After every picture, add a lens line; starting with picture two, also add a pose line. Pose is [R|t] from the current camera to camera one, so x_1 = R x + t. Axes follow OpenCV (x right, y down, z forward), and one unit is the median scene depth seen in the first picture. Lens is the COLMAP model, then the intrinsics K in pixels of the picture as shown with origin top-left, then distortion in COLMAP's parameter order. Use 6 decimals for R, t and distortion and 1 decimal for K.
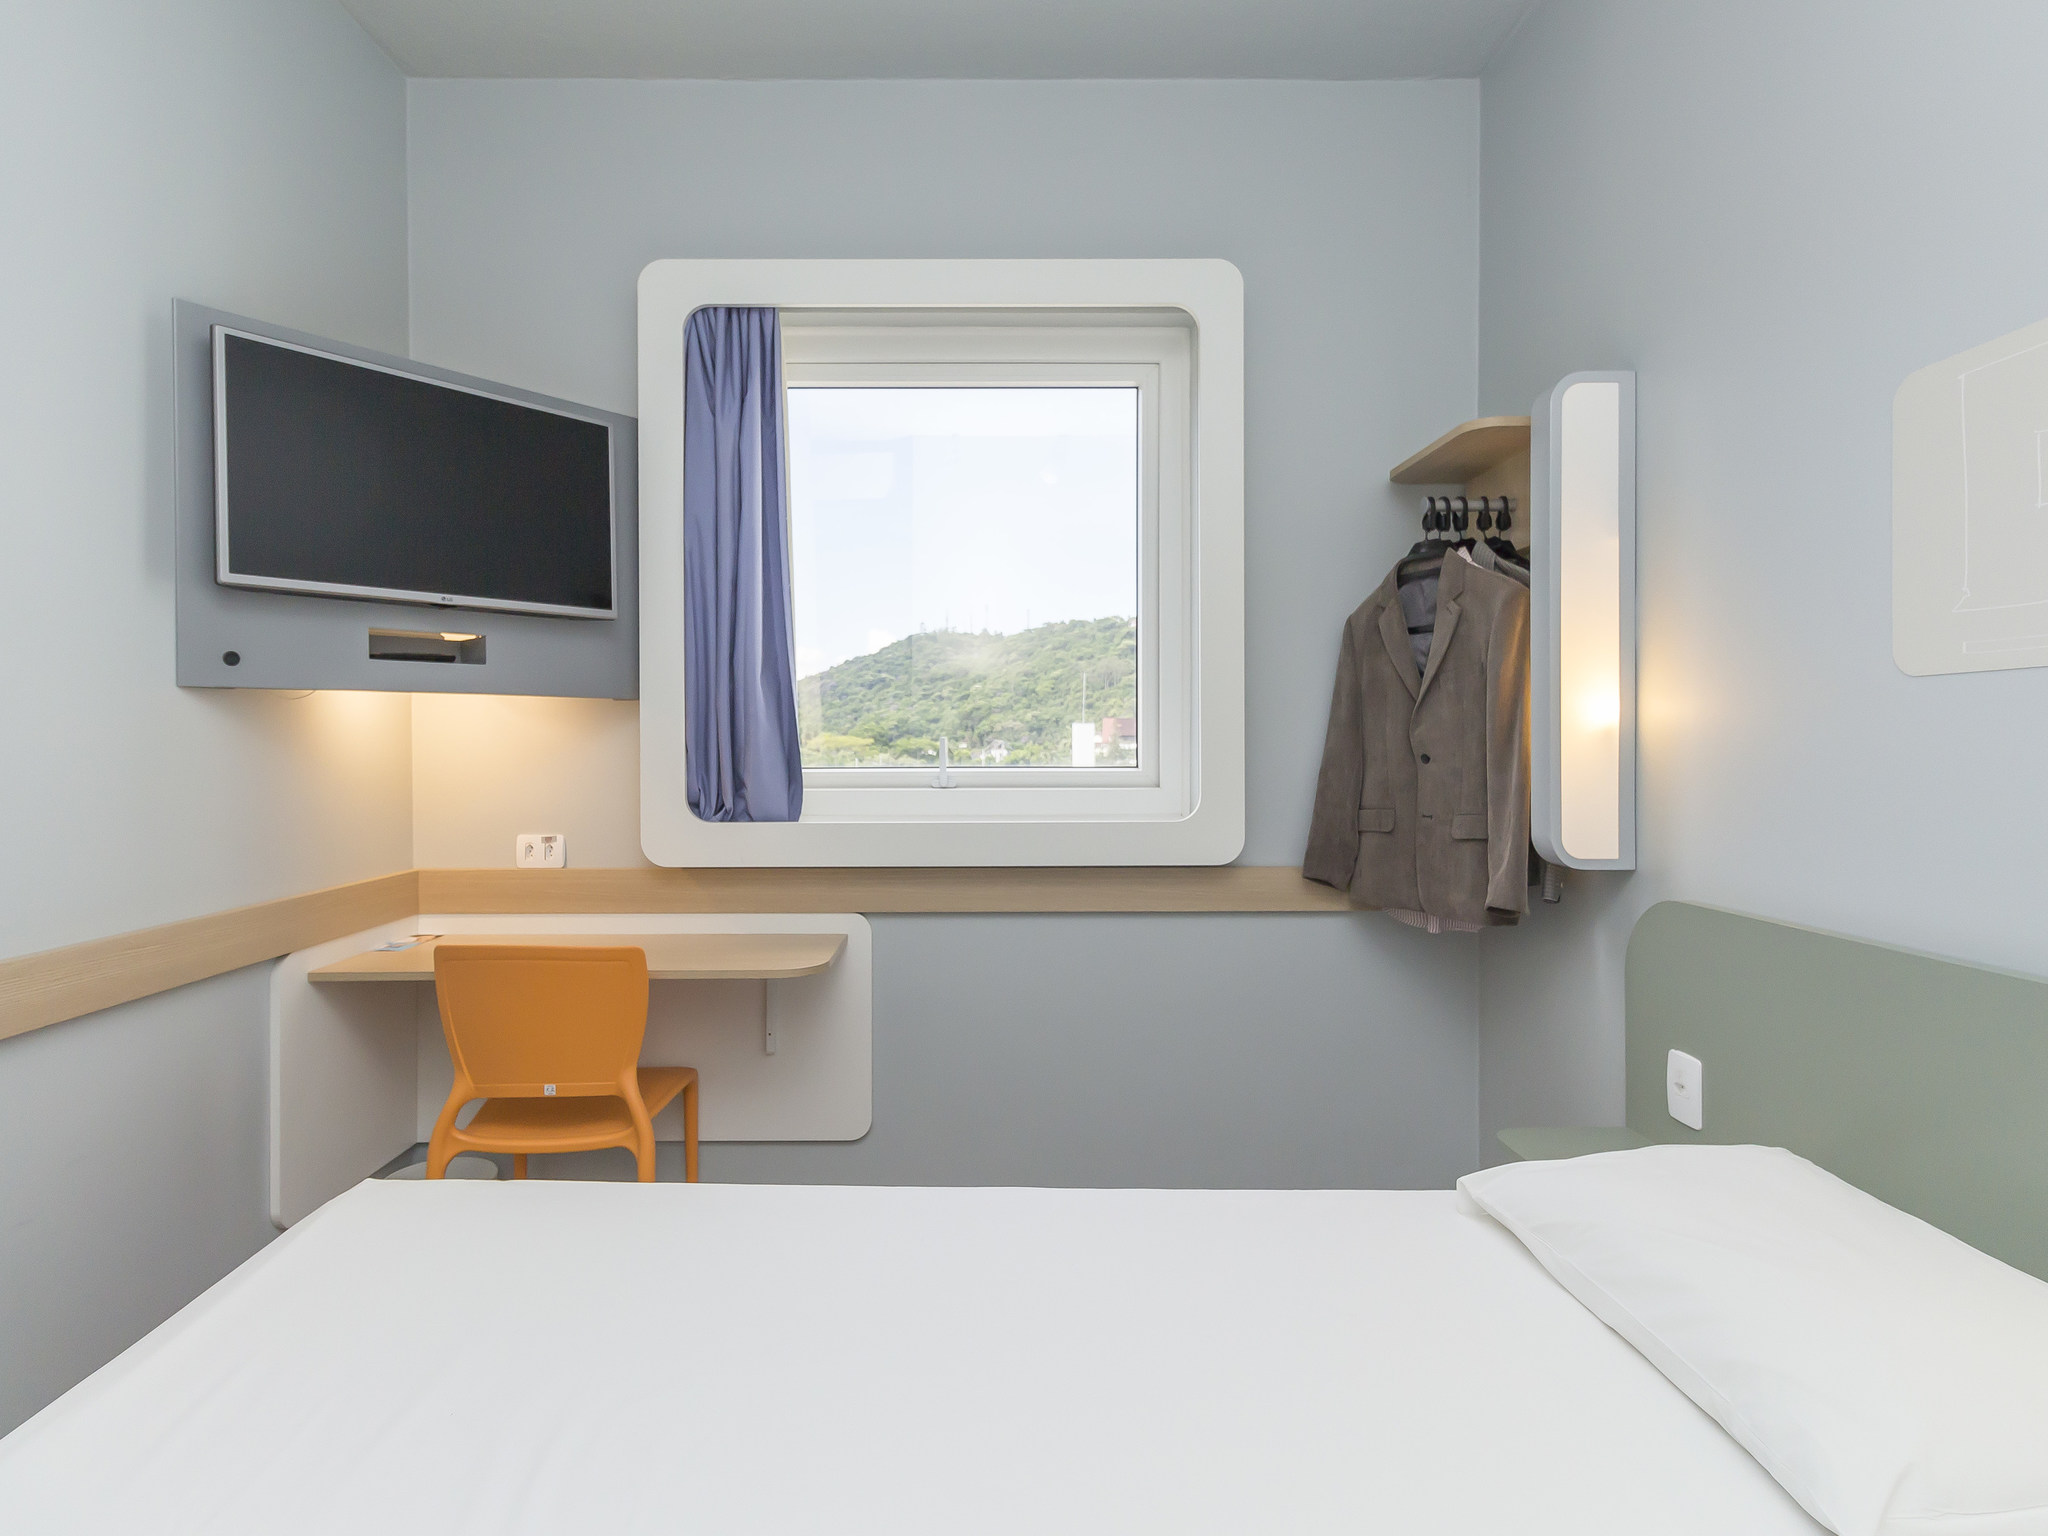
lens RADIAL K [[1069.1, 0, 1013.1], [0, 1069.1, 752.7], [0, 0, 1]] dist [0.001710, -0.000170]
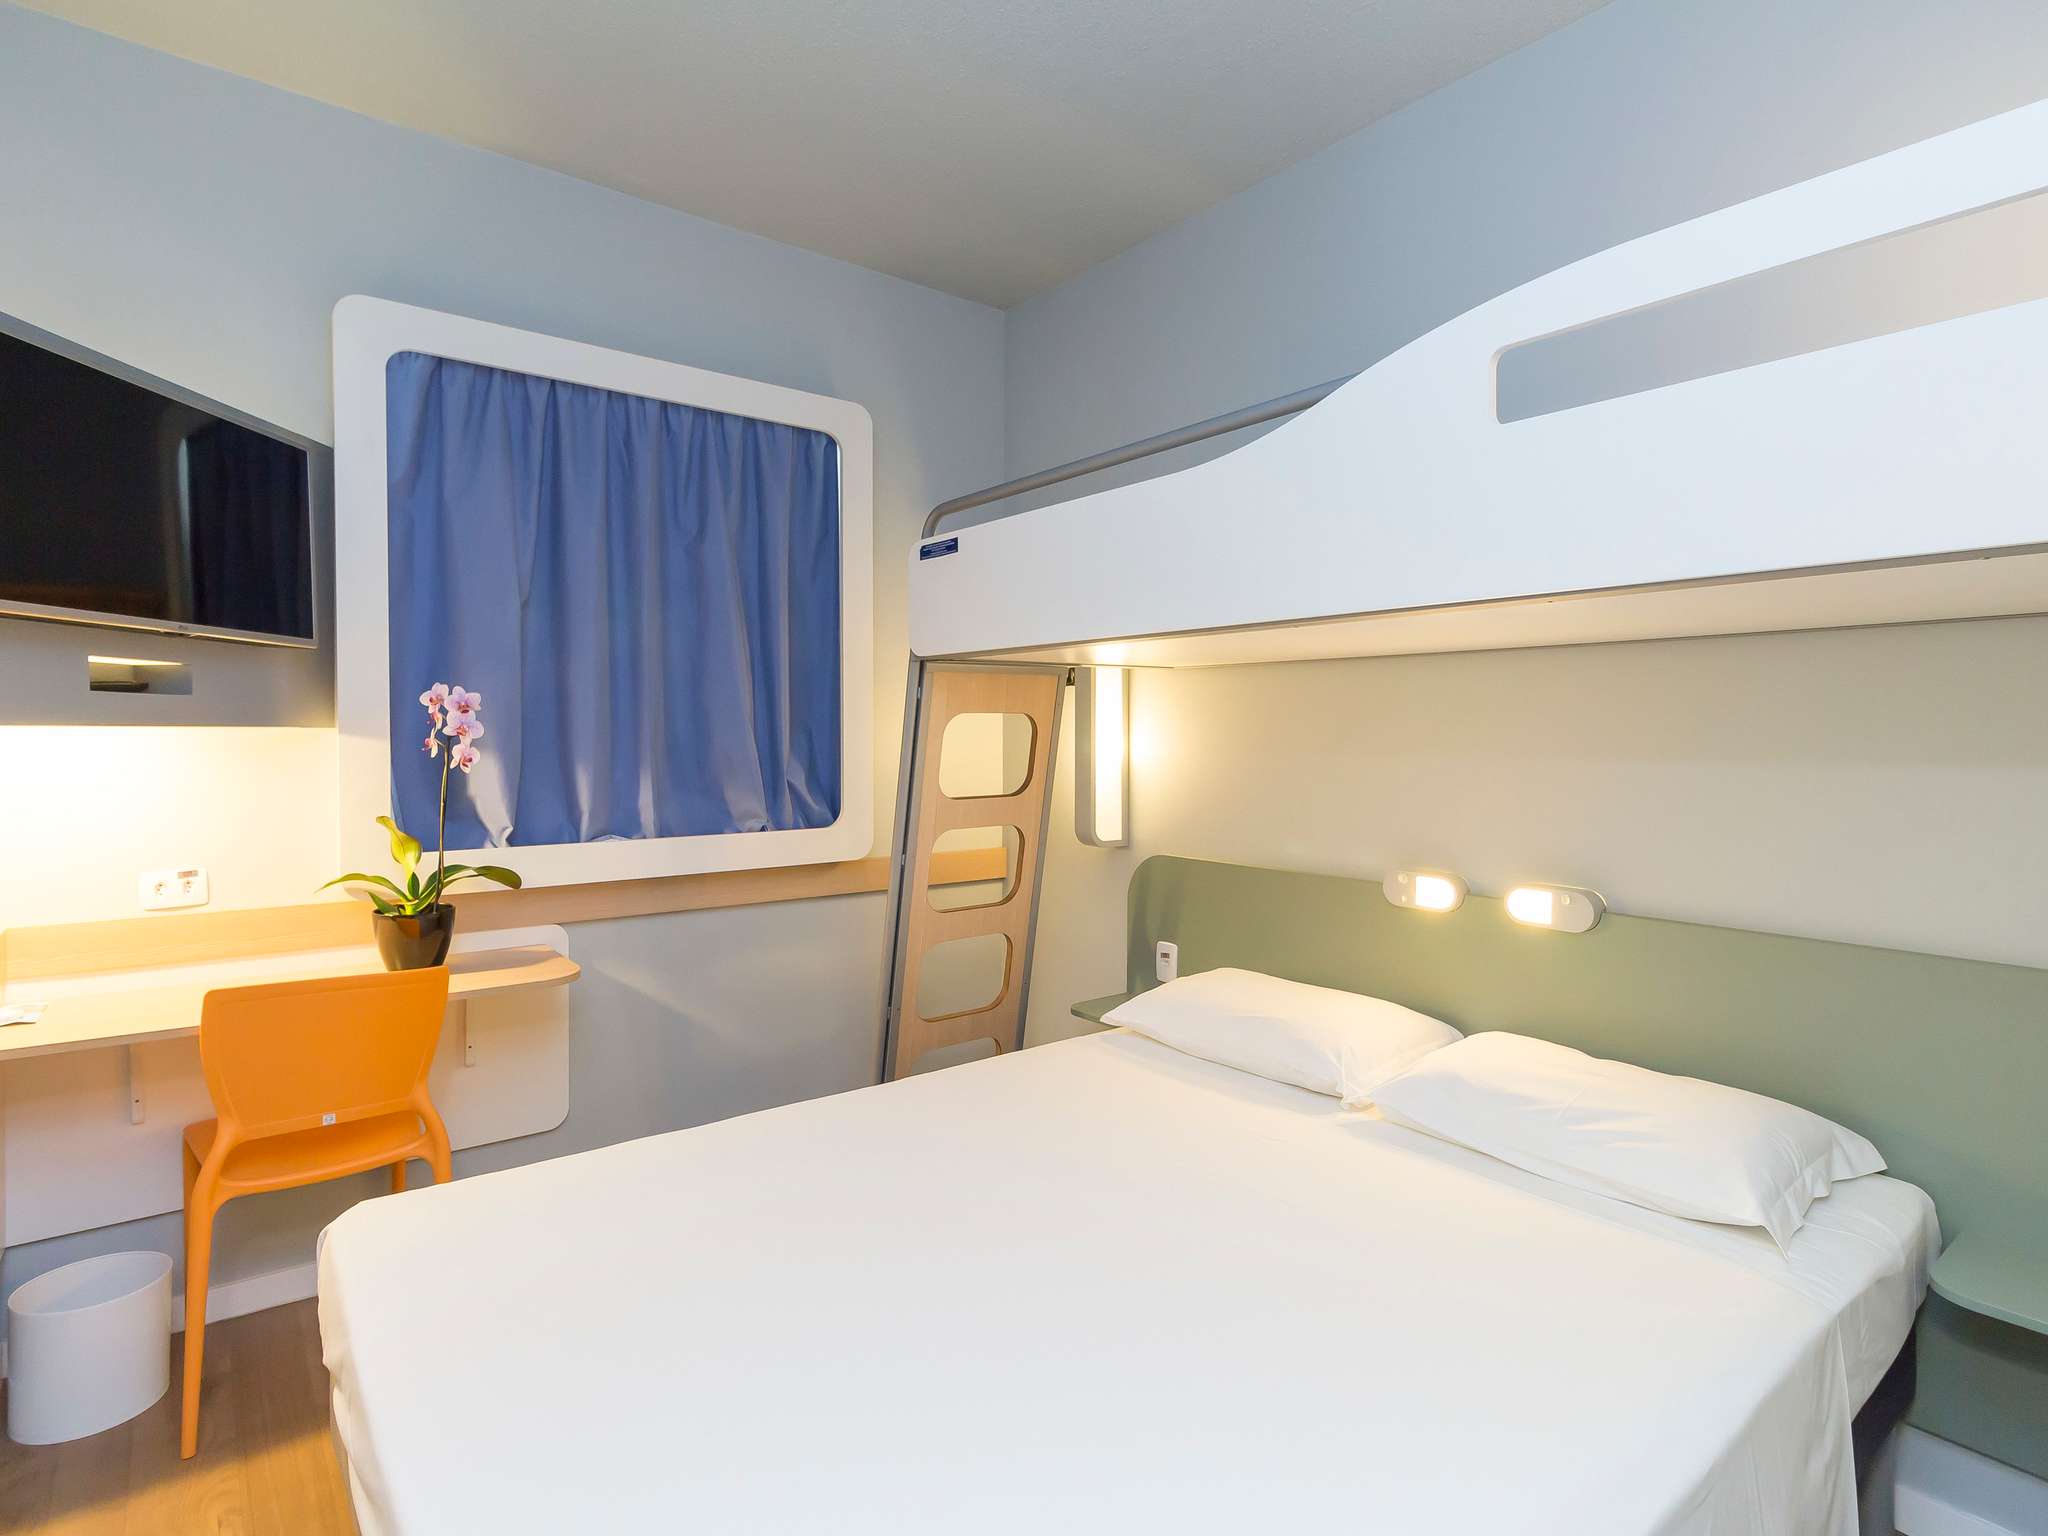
lens RADIAL K [[1069.1, 0, 1013.1], [0, 1069.1, 752.7], [0, 0, 1]] dist [0.001710, -0.000170]
pose [[0.790046, -0.008295, 0.612991, -0.503434], [0.007340, 0.999965, 0.004070, -0.030581], [-0.613003, 0.001284, 0.790079, -0.190160]]
